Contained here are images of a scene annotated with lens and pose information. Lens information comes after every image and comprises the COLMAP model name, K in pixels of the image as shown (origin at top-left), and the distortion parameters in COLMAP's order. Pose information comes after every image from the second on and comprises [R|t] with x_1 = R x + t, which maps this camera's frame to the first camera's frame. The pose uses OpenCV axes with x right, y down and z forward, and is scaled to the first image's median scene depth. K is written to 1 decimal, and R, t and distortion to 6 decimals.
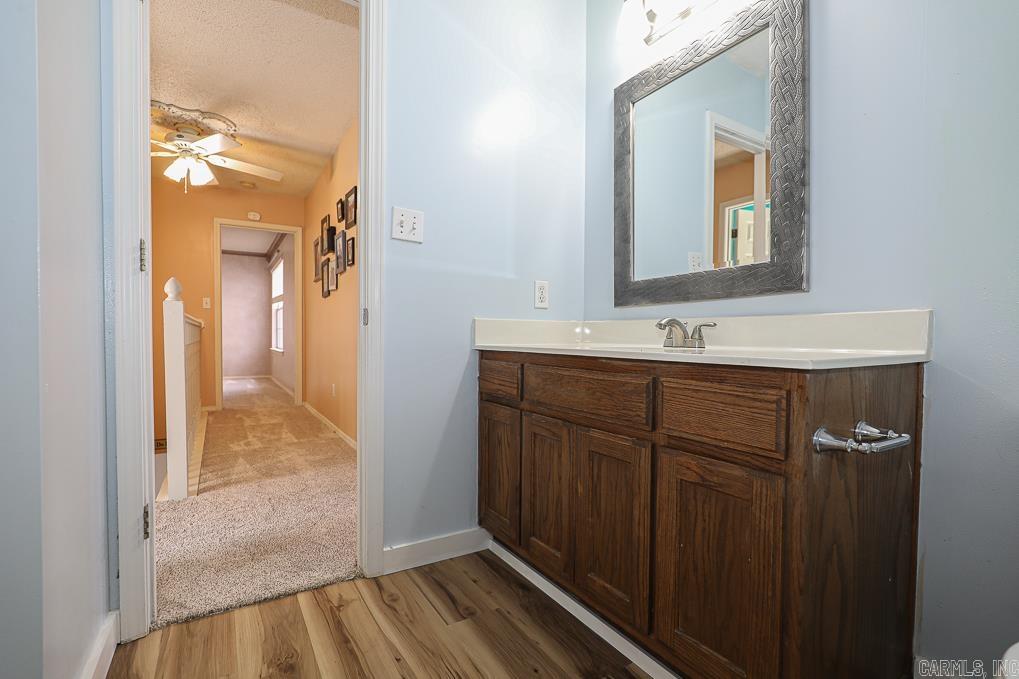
lens RADIAL K [[461.6, 0, 510.8], [0, 461.6, 335.9], [0, 0, 1]] dist [-0.019166, 0.000338]
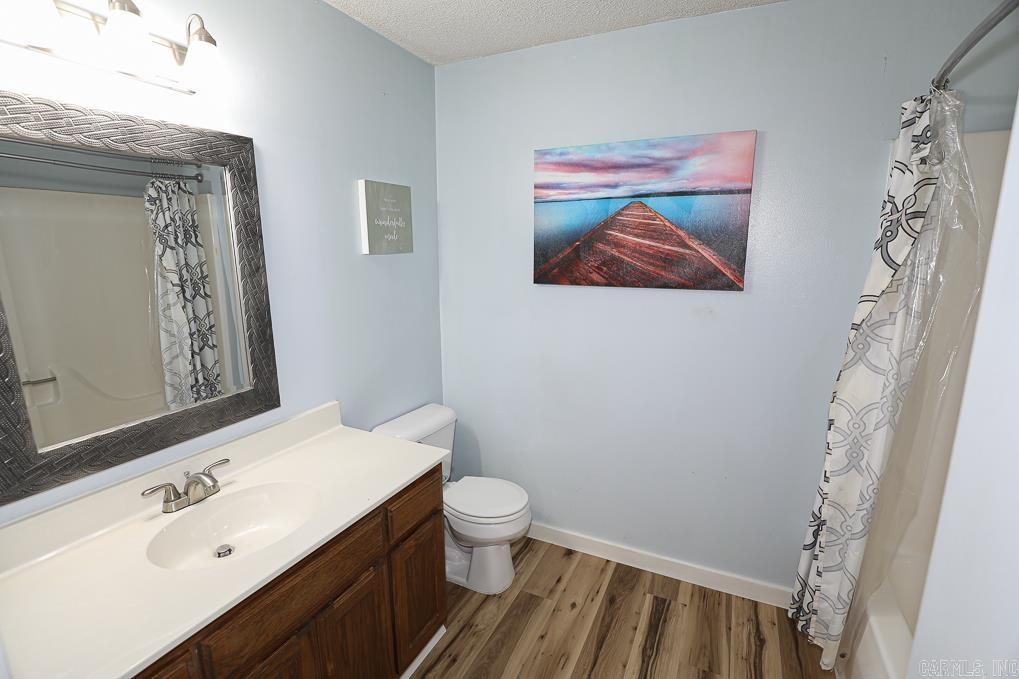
lens RADIAL K [[461.6, 0, 510.8], [0, 461.6, 335.9], [0, 0, 1]] dist [-0.019166, 0.000338]
pose [[-0.528516, -0.159069, 0.833887, -0.711173], [-0.000915, 0.982394, 0.186818, -0.514727], [-0.848923, 0.097974, -0.519357, 1.060748]]
